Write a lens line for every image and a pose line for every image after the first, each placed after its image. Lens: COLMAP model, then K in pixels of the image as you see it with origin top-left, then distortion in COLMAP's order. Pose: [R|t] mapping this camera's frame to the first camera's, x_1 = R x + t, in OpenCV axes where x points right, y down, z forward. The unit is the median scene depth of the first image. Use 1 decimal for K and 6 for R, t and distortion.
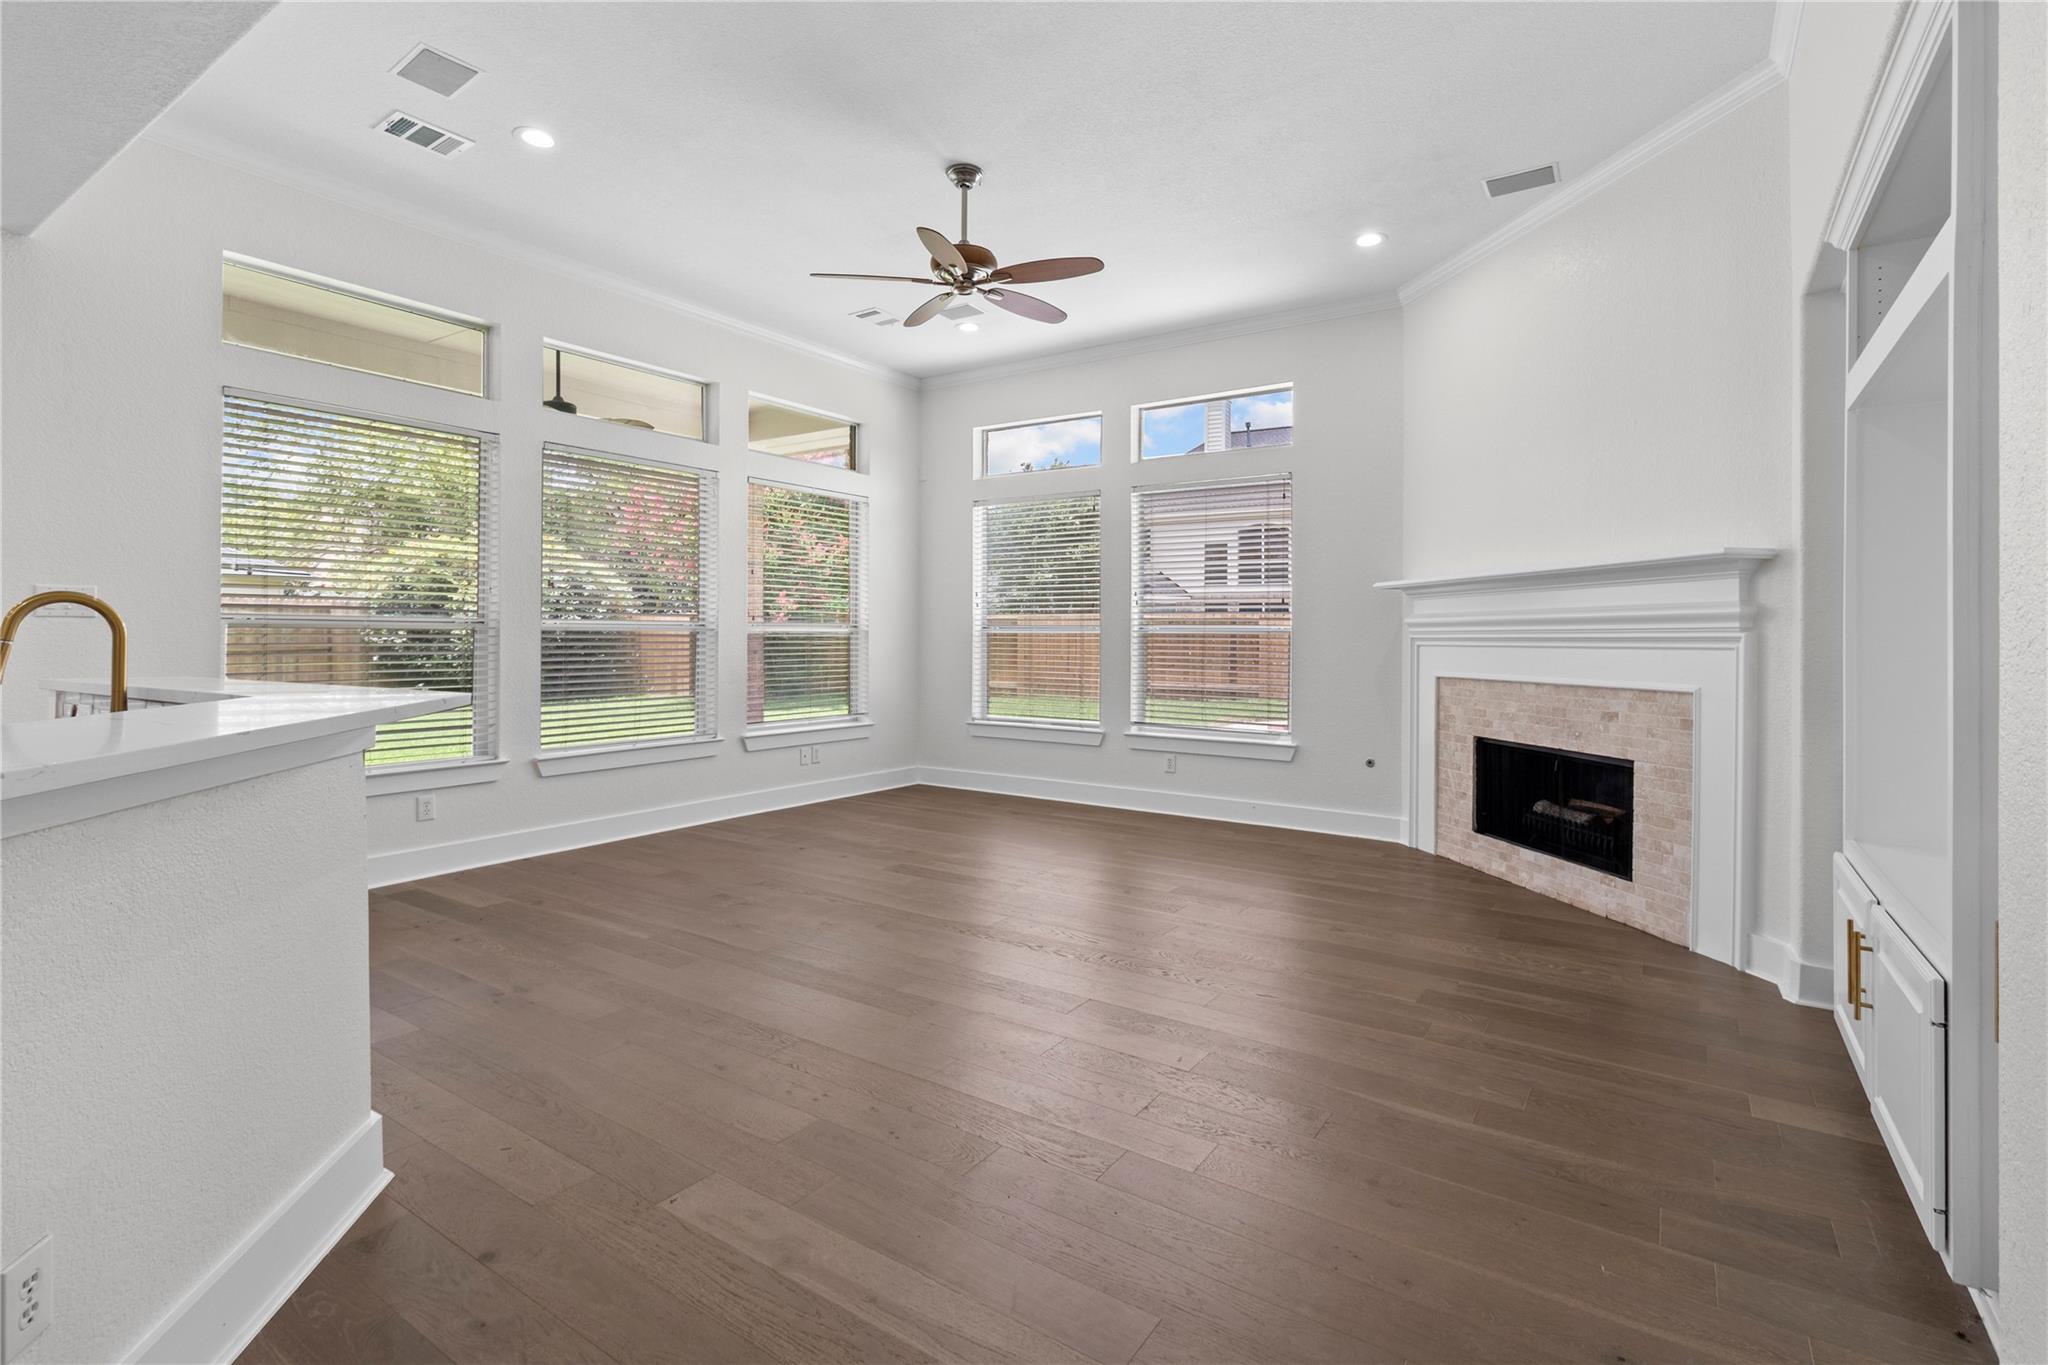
lens RADIAL K [[949.6, 0, 1028.8], [0, 949.6, 643.7], [0, 0, 1]] dist [0.001052, 0.000172]
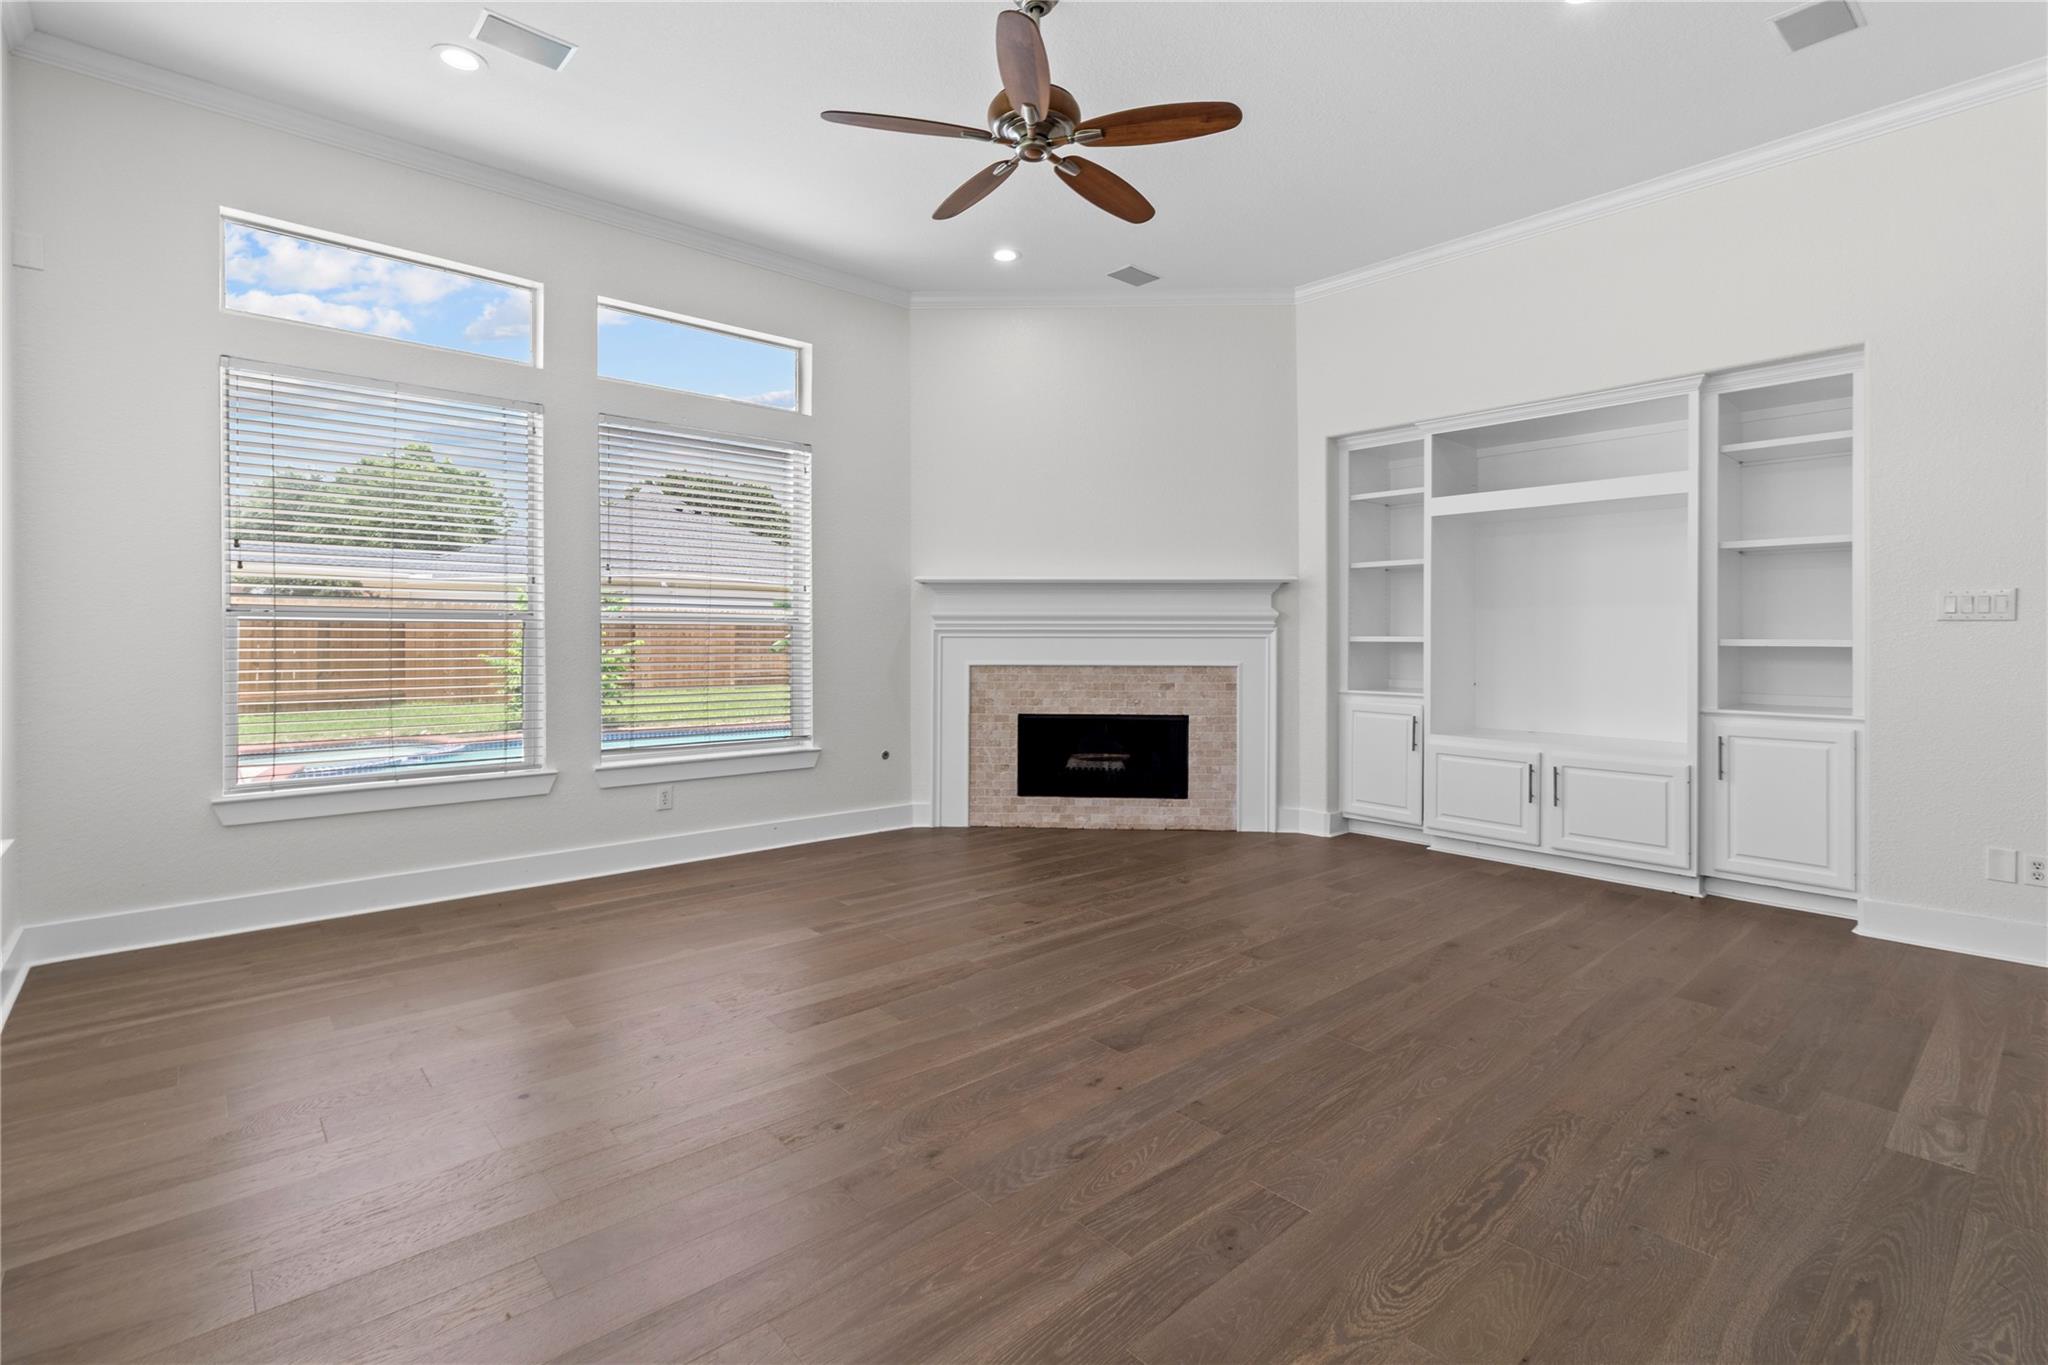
lens RADIAL K [[927.0, 0, 1025.7], [0, 927.0, 633.0], [0, 0, 1]] dist [0.000395, 0.000089]
pose [[0.239750, -0.001920, 0.970833, -0.659047], [0.002891, 0.999995, 0.001264, -0.004409], [-0.970830, 0.002503, 0.239755, 0.741959]]
